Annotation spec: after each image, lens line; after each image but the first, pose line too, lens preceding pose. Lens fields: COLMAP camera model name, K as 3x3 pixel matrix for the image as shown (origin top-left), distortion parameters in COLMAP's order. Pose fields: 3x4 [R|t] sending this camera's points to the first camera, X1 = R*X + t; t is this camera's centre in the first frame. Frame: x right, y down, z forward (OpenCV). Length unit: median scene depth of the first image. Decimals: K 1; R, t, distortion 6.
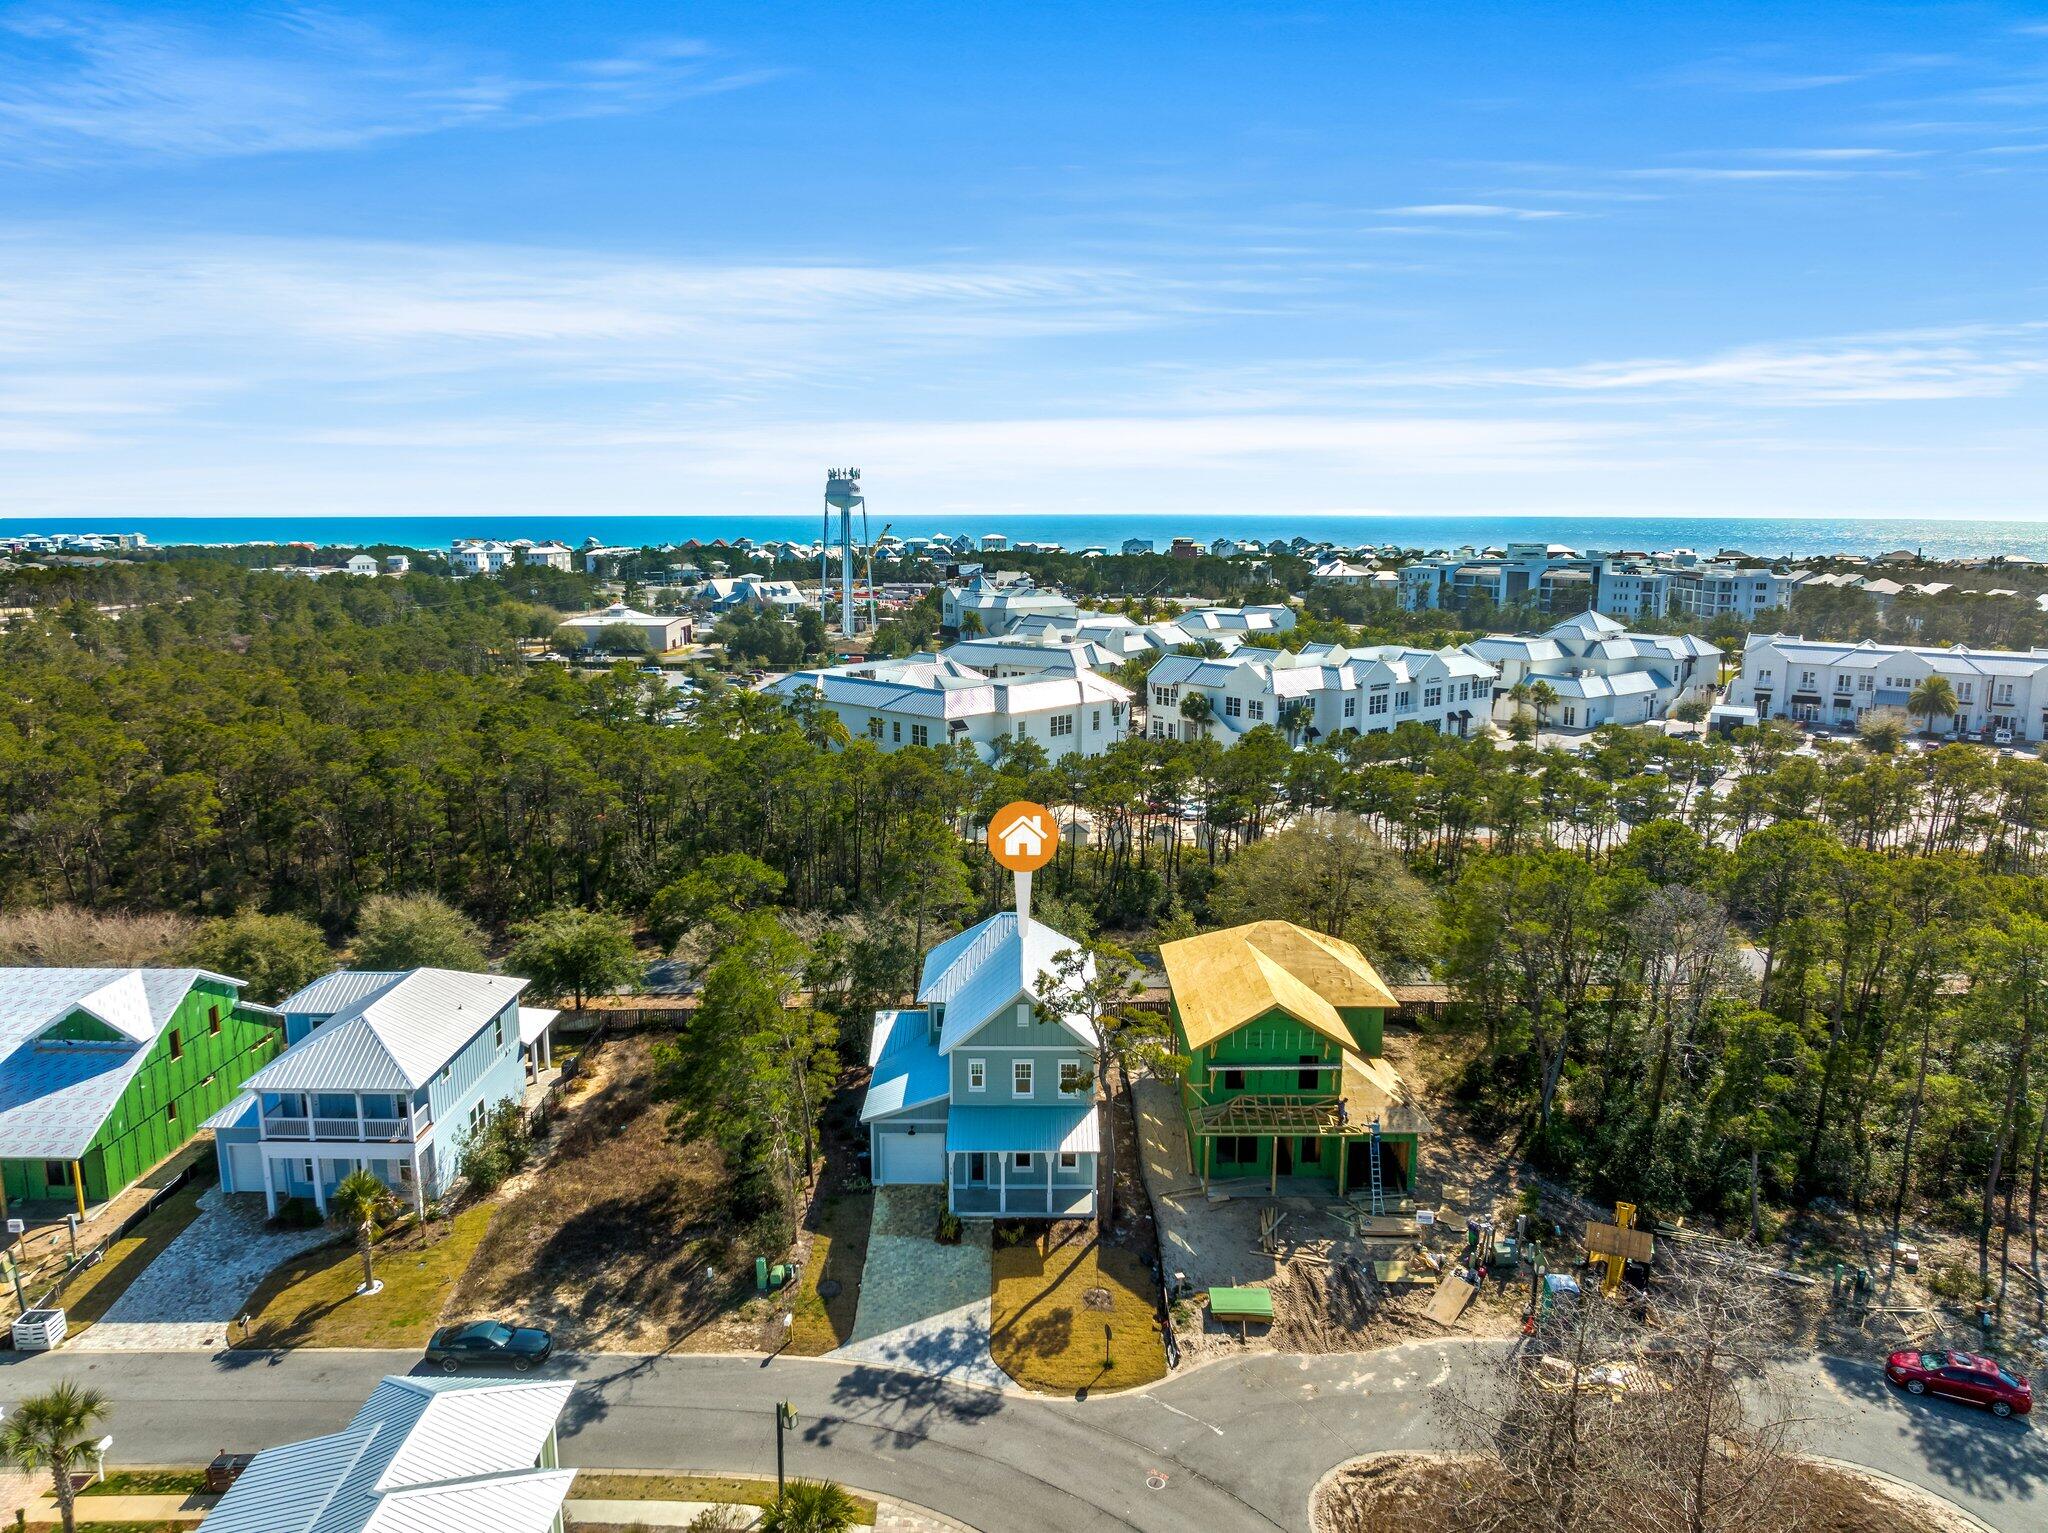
lens RADIAL K [[1444.5, 0, 1024.0], [0, 1444.5, 766.5], [0, 0, 1]] dist [-0.027227, -0.000347]
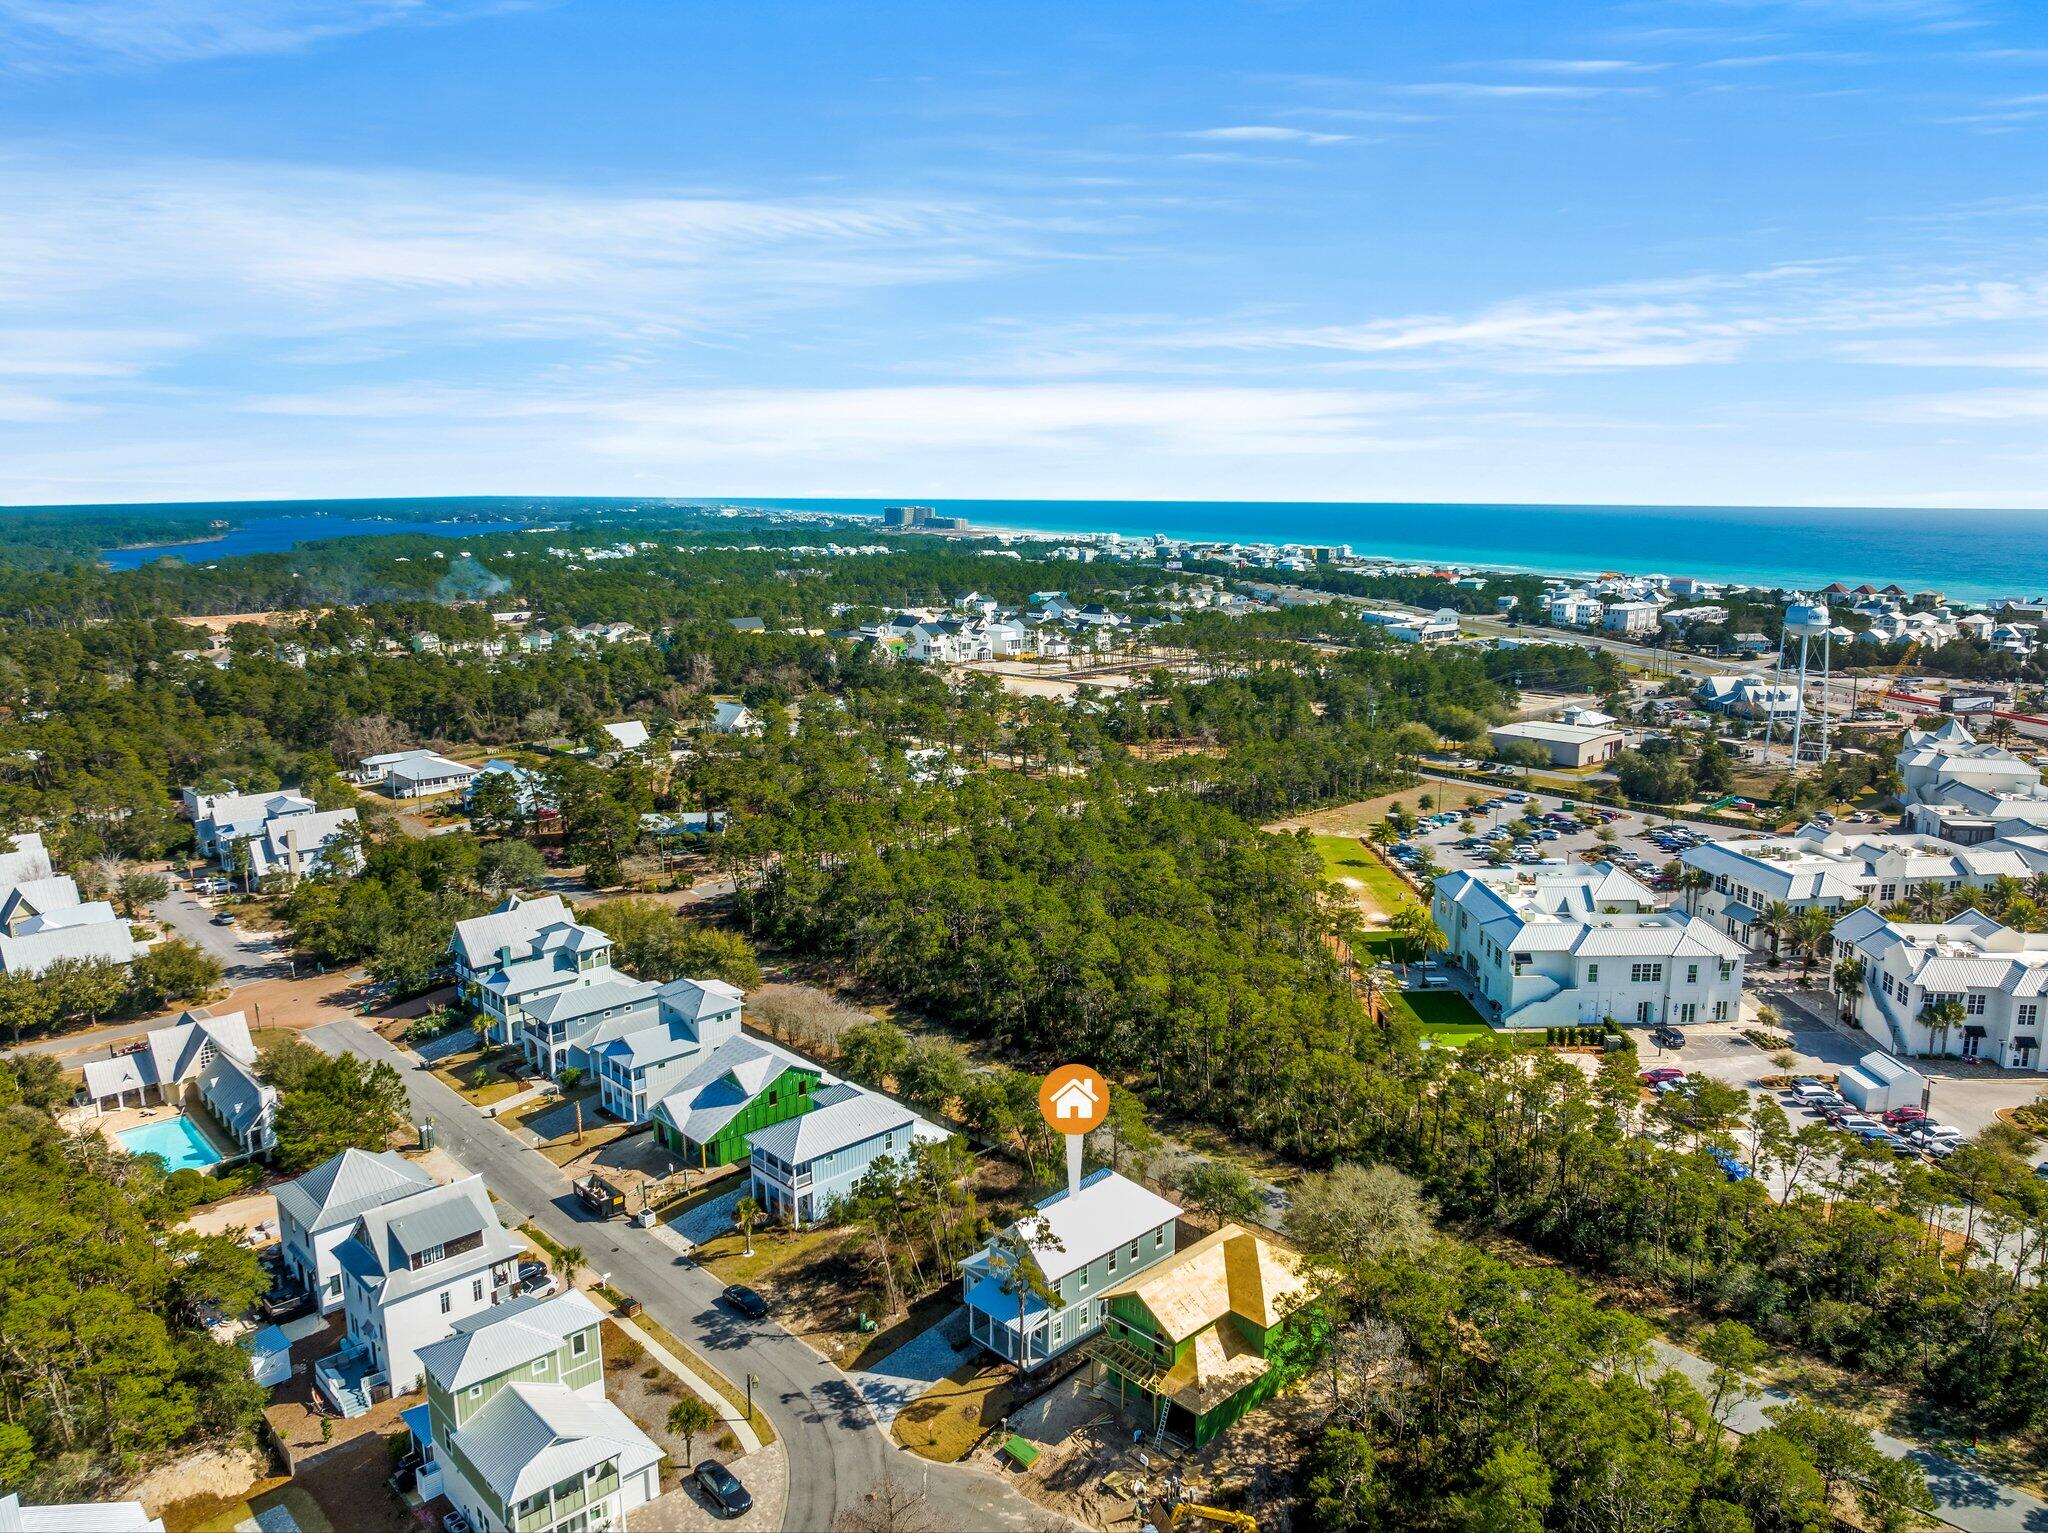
lens RADIAL K [[1458.4, 0, 1044.6], [0, 1458.4, 708.8], [0, 0, 1]] dist [-0.028781, 0.000382]
pose [[0.701089, 0.109193, -0.704663, 1.132039], [-0.129710, 0.991248, 0.024549, -0.481041], [0.701177, 0.074191, 0.709117, -0.234619]]
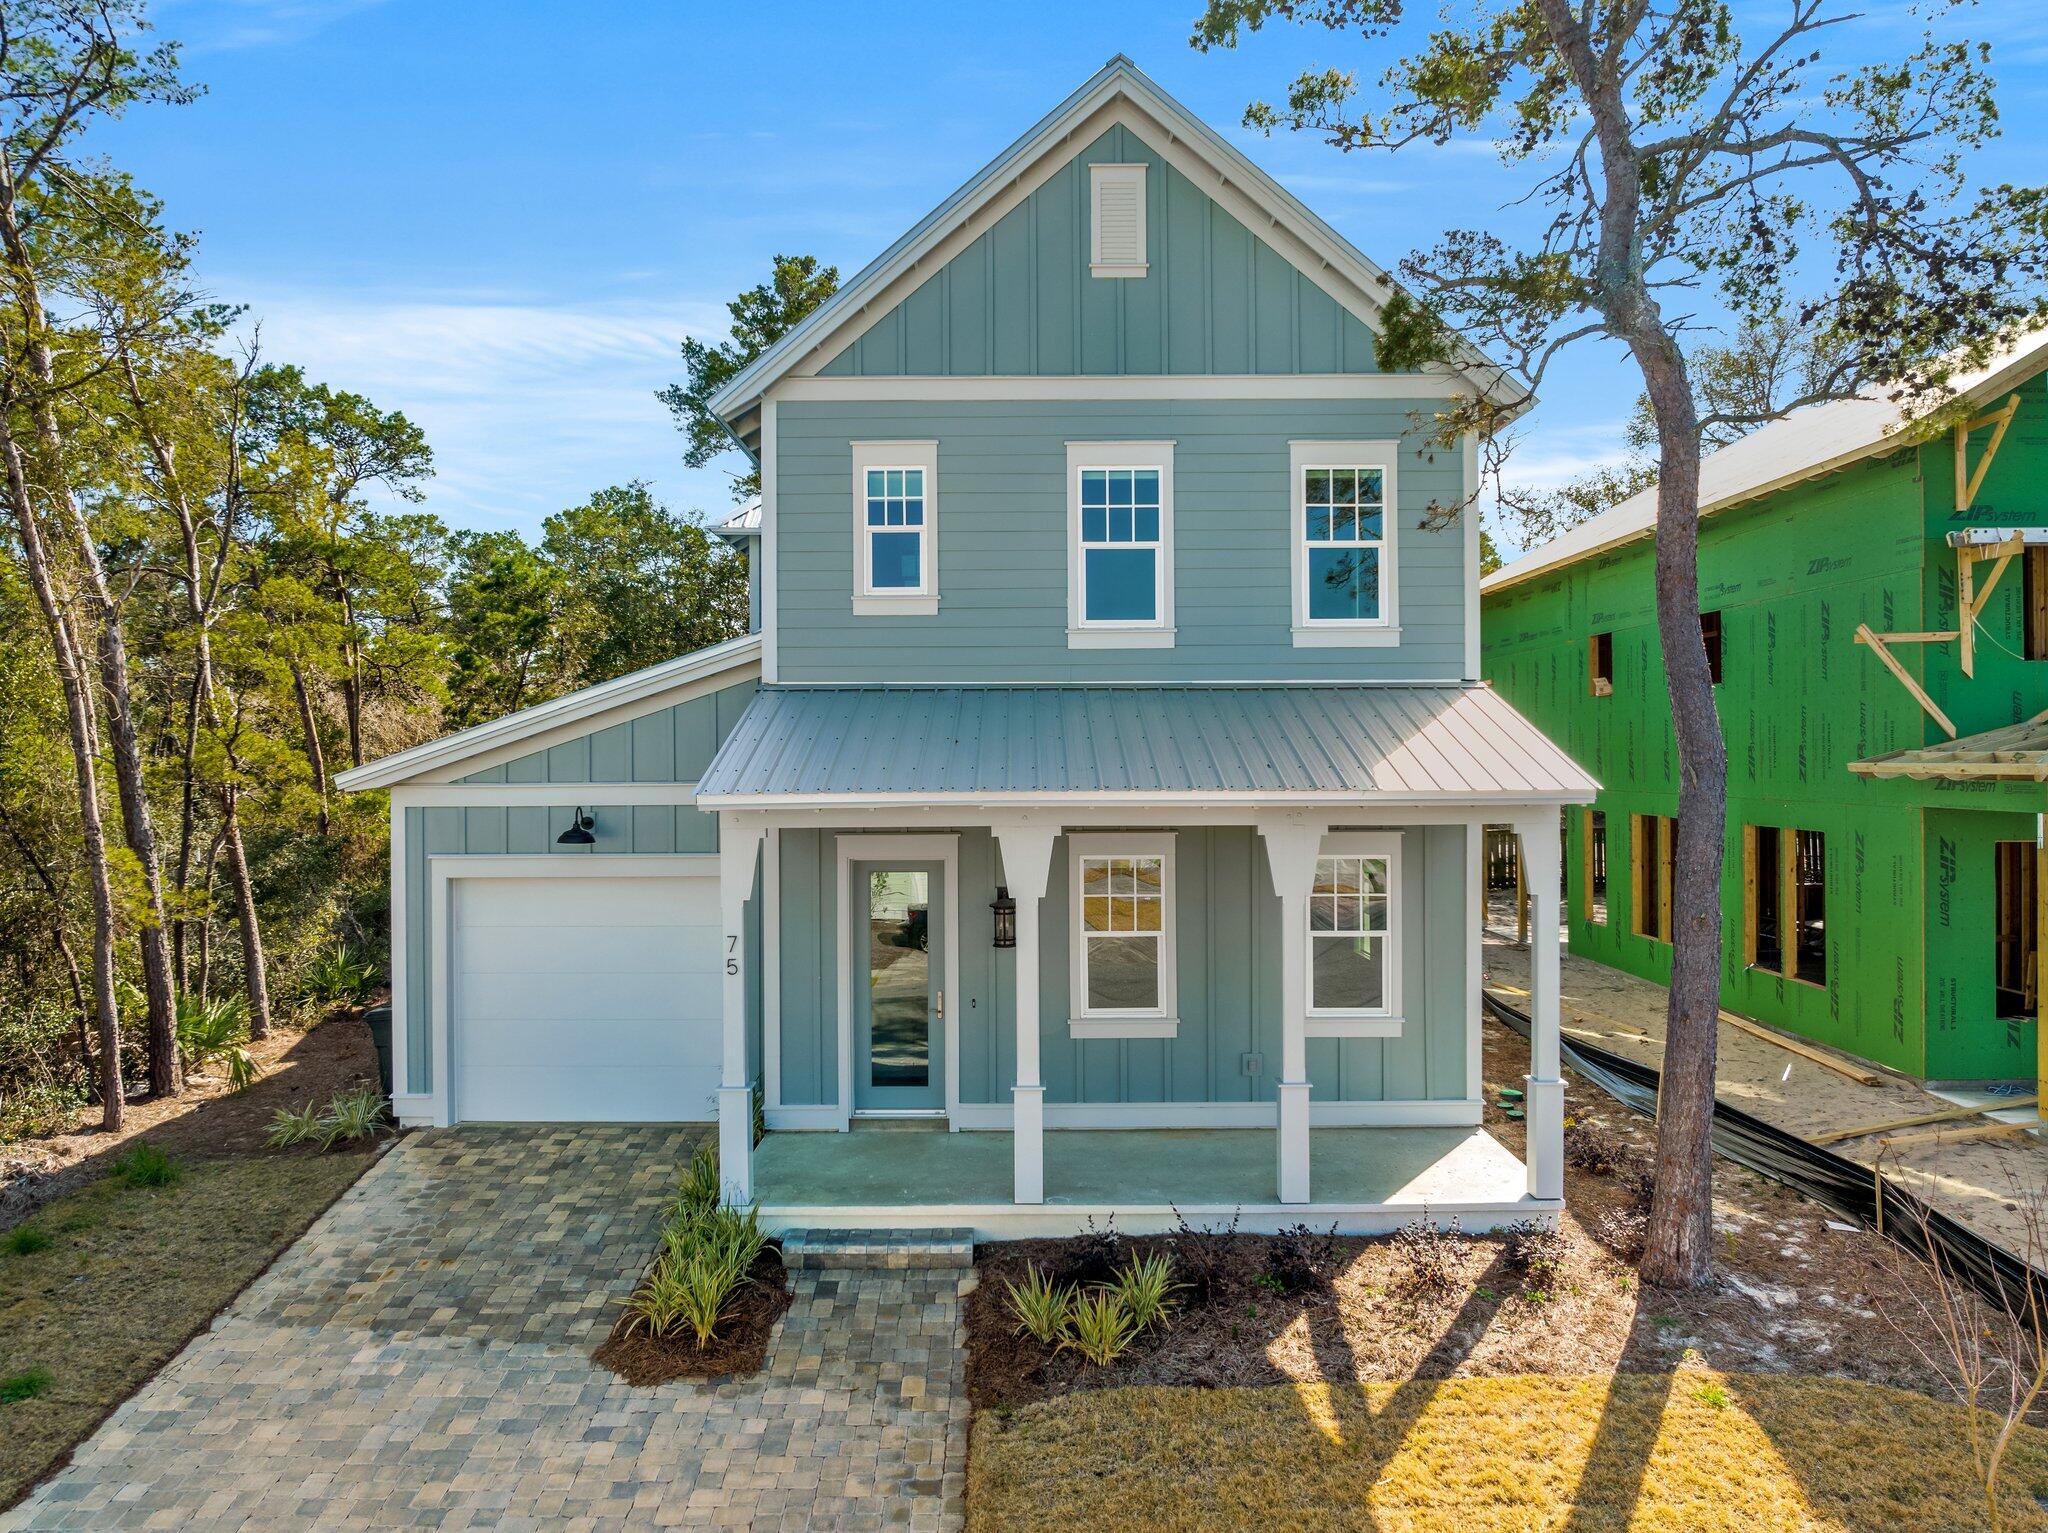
lens RADIAL K [[1444.5, 0, 1024.0], [0, 1444.5, 766.5], [0, 0, 1]] dist [-0.027227, -0.000347]
pose [[0.999967, -0.006237, 0.005210, -0.015336], [0.007033, 0.985390, -0.170168, 0.277509], [-0.004072, 0.170199, 0.985401, 0.791959]]
